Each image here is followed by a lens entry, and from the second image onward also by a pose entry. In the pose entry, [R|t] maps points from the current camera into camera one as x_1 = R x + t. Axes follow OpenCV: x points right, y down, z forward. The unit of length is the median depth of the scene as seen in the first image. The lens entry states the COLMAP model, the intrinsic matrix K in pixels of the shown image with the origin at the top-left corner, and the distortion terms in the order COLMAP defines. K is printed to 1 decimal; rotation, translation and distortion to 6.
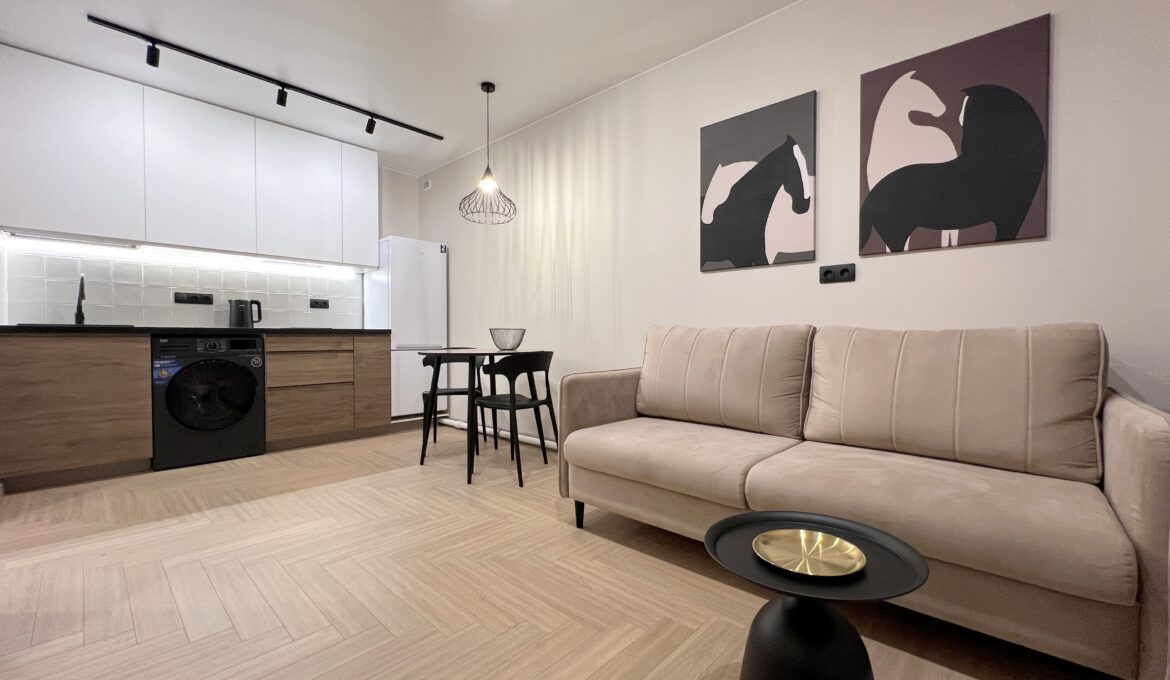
lens RADIAL K [[467.7, 0, 585.1], [0, 467.7, 344.7], [0, 0, 1]] dist [-0.002634, 0.000060]
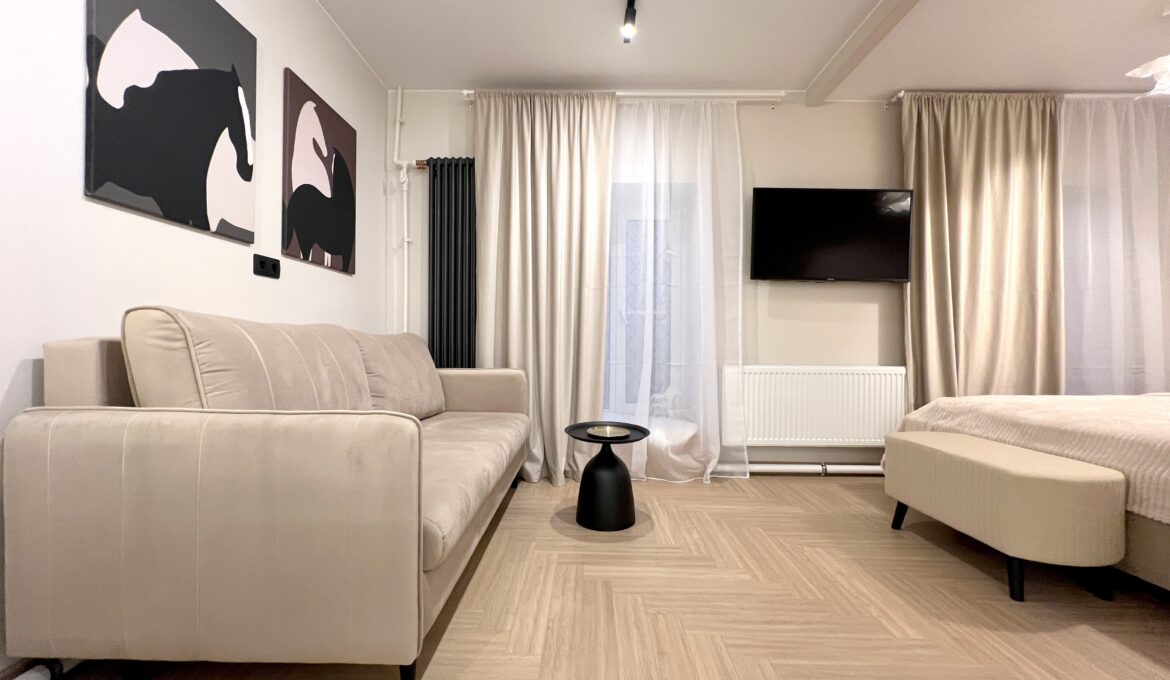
lens RADIAL K [[467.7, 0, 585.1], [0, 467.7, 344.7], [0, 0, 1]] dist [-0.002634, 0.000060]
pose [[-0.667686, -0.003836, 0.744434, -0.569185], [0.009012, 0.999872, 0.013236, -0.013037], [-0.744389, 0.015547, -0.667565, 1.261535]]
